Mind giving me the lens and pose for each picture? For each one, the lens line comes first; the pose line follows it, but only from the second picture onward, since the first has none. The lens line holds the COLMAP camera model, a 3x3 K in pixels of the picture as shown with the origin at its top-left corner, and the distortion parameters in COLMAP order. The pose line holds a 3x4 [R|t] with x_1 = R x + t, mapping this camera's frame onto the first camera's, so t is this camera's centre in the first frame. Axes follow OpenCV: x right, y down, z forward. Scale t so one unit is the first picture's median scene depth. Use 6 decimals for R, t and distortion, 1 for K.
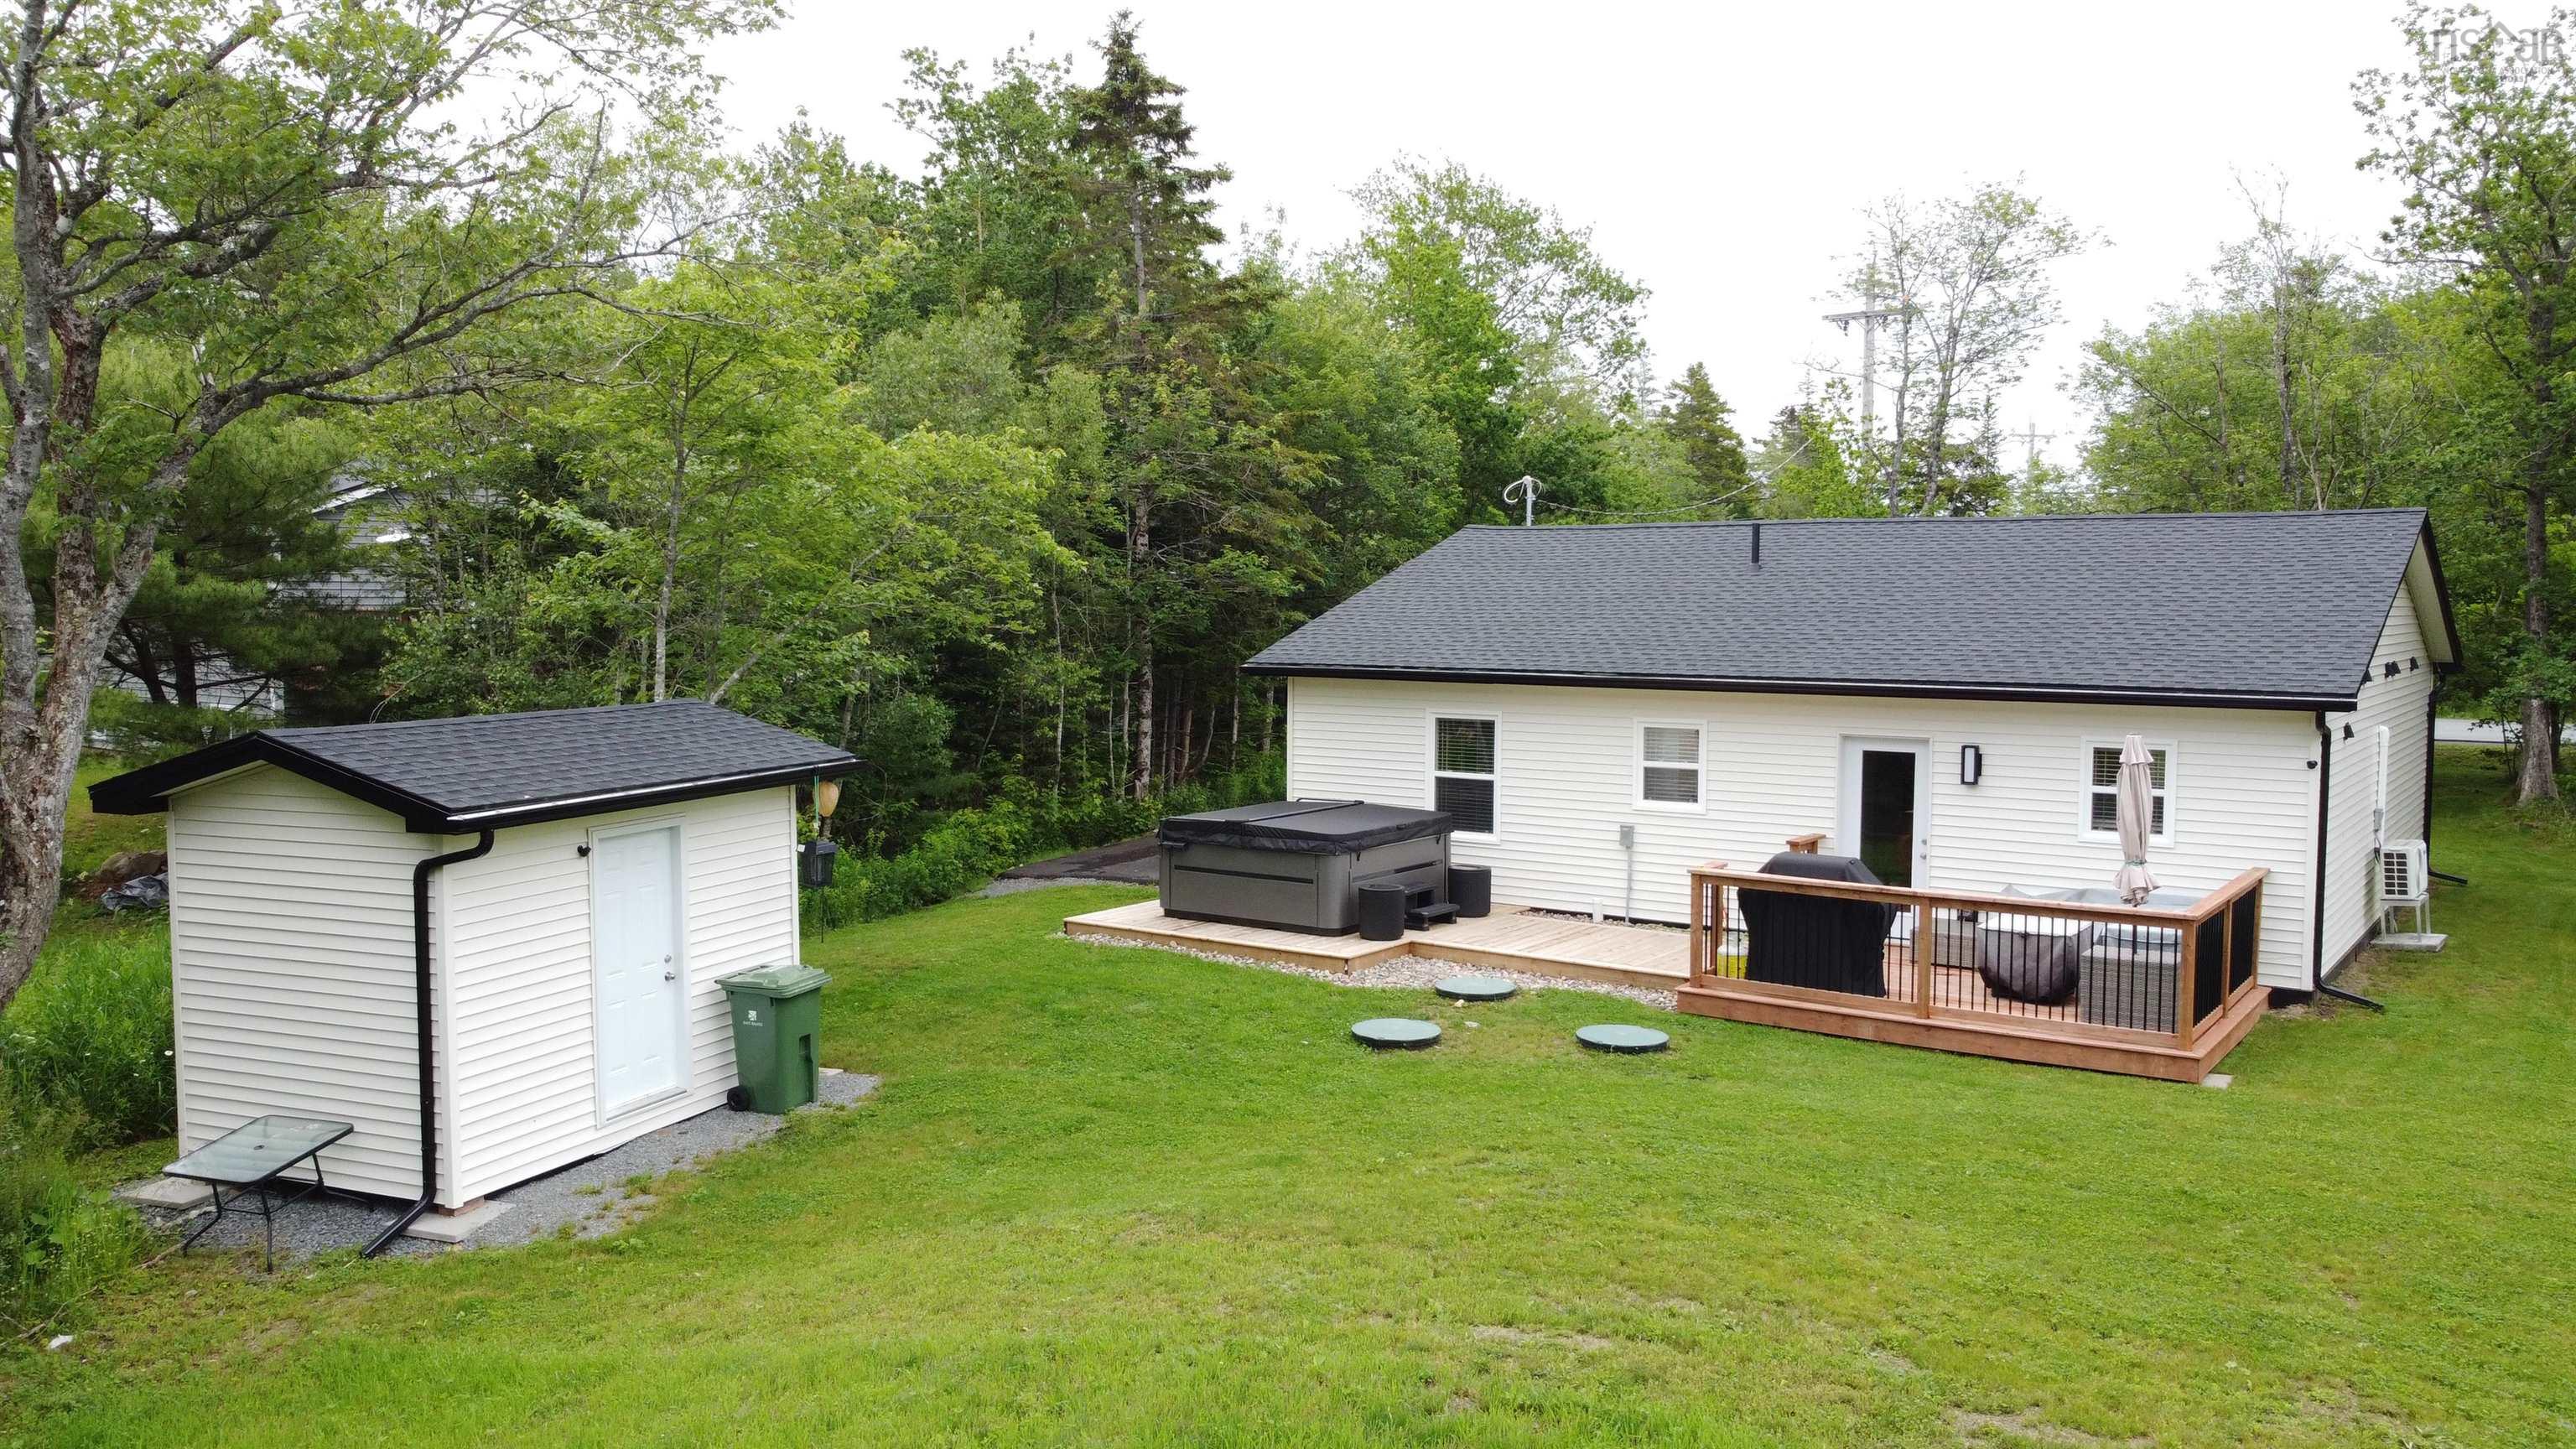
lens RADIAL K [[1950.0, 0, 1283.0], [0, 1950.0, 724.2], [0, 0, 1]] dist [0.001695, -0.011248]
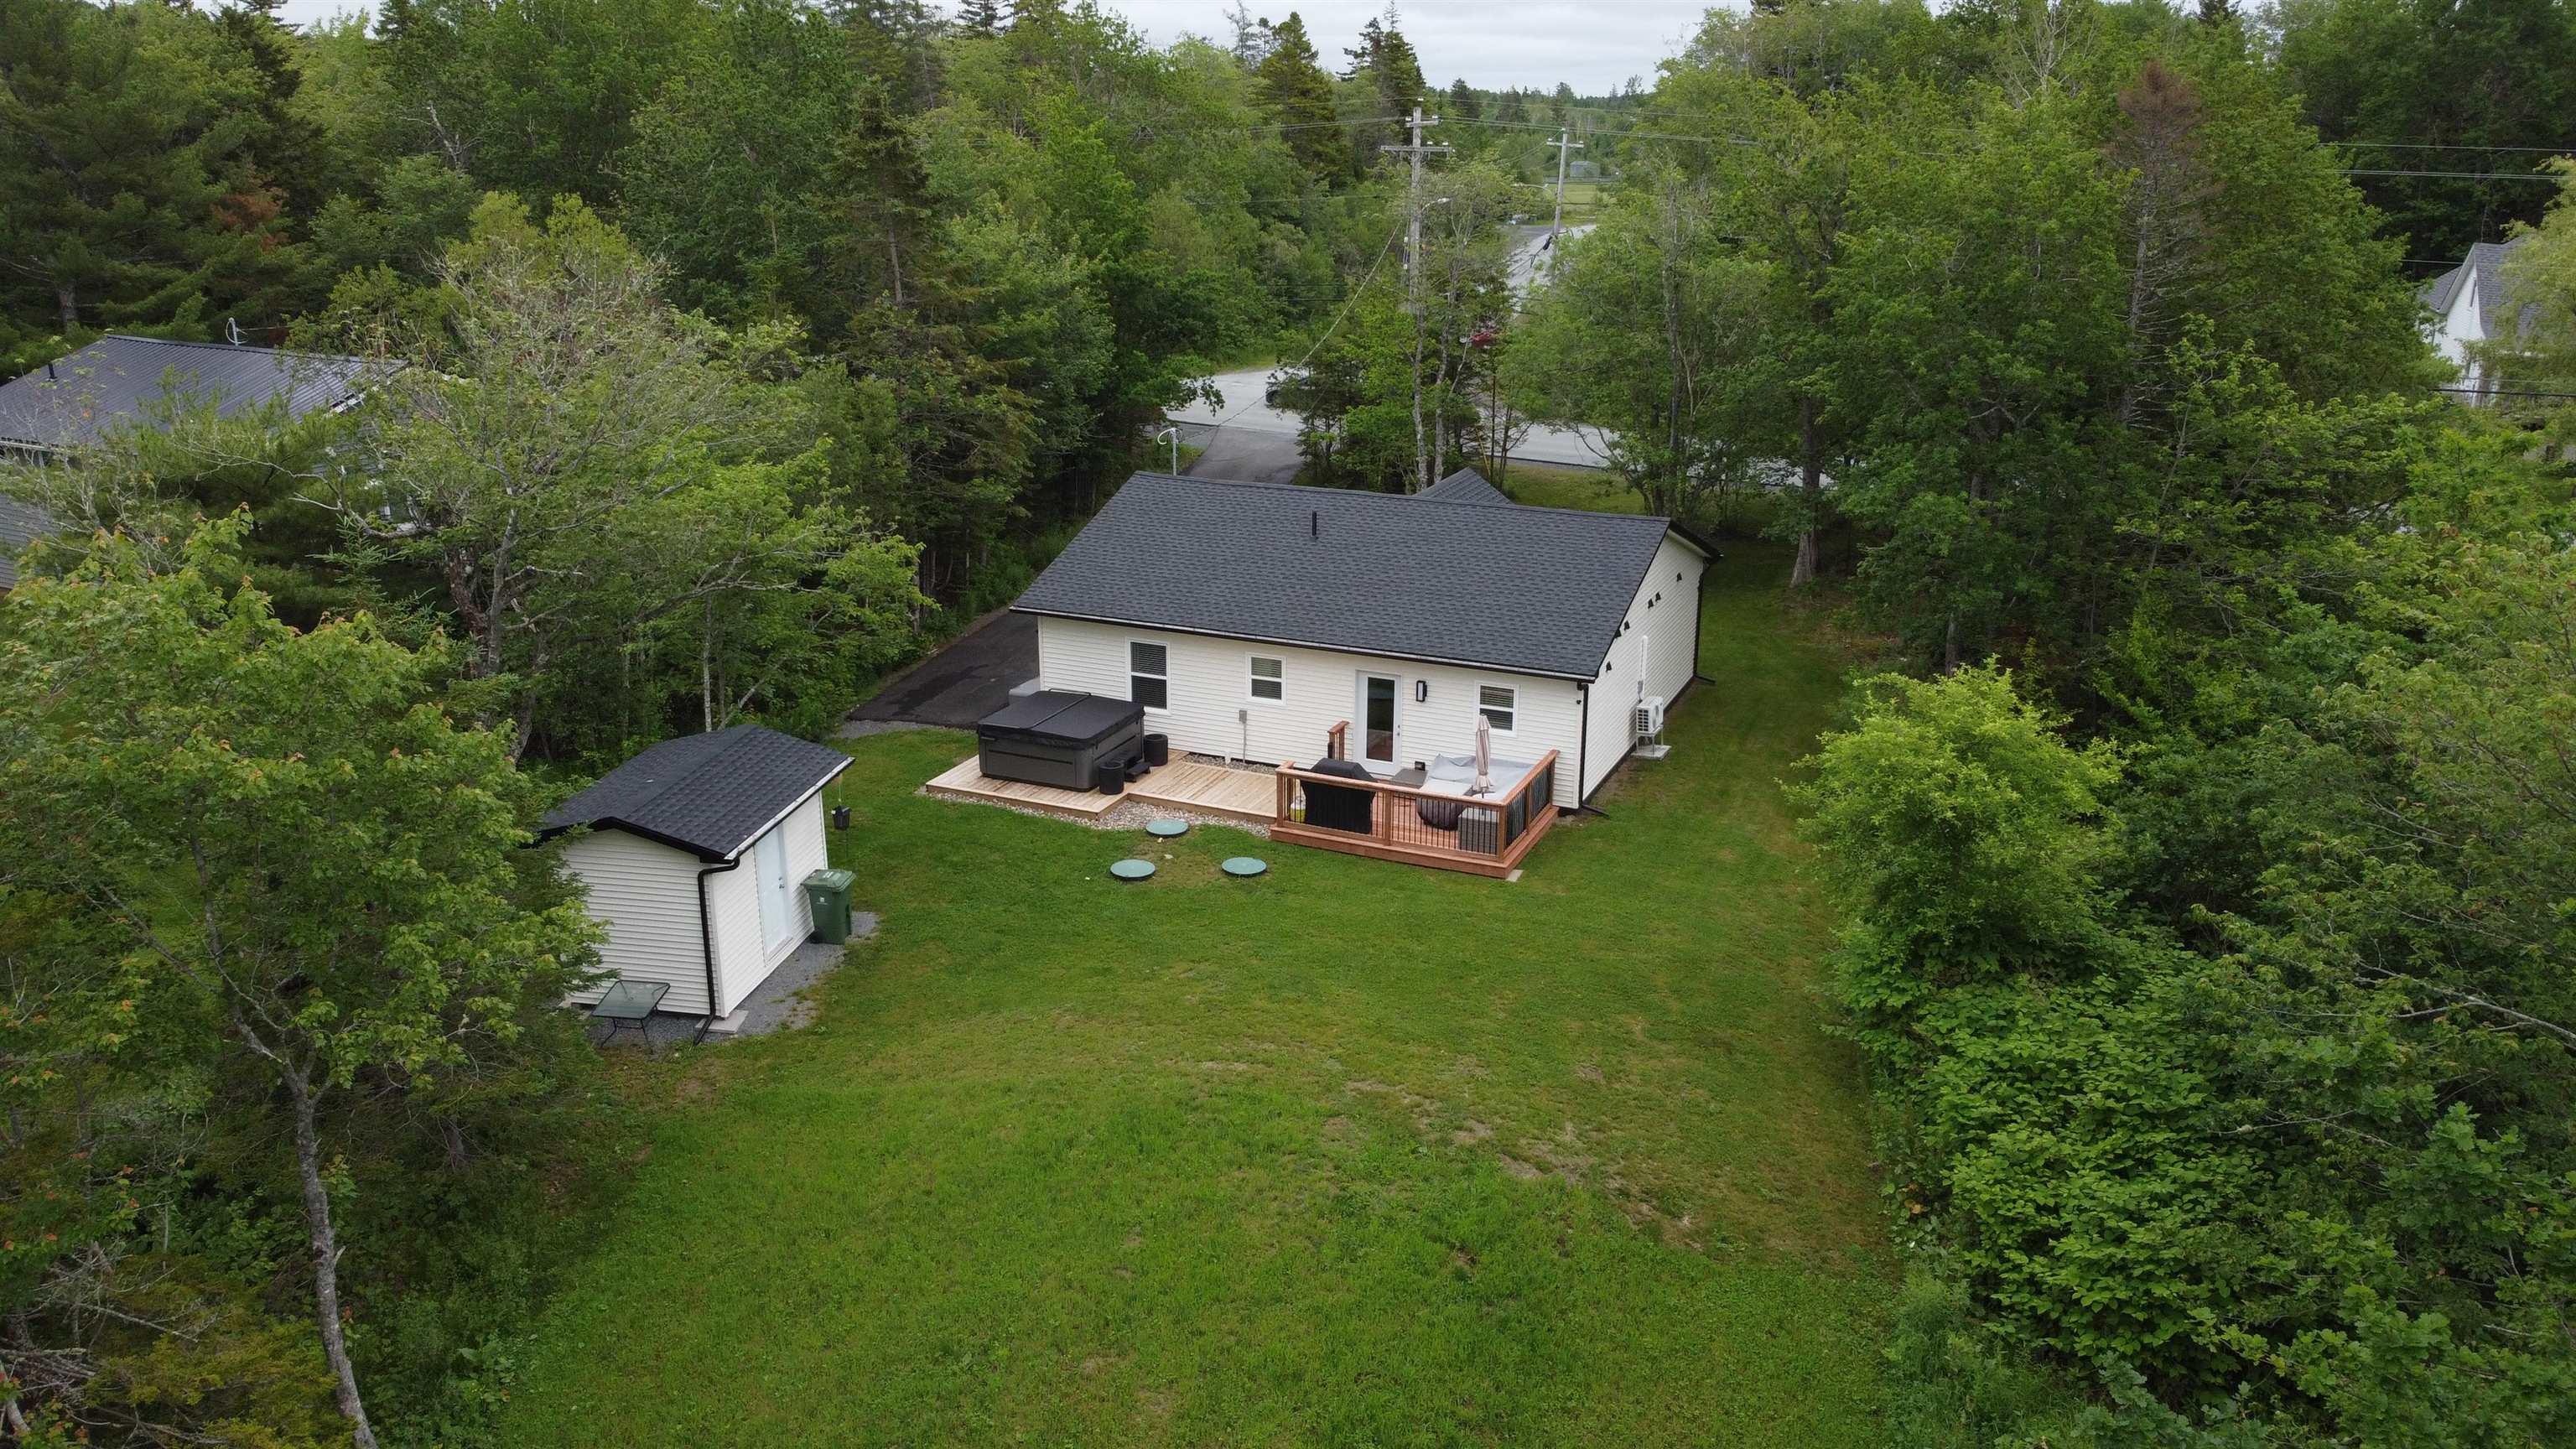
lens RADIAL K [[1950.0, 0, 1282.4], [0, 1950.0, 721.4], [0, 0, 1]] dist [0.001695, -0.011248]
pose [[0.979899, -0.060264, 0.190175, -0.141172], [0.012503, 0.969960, 0.242945, -0.410617], [-0.199103, -0.235684, 0.951216, -0.778344]]
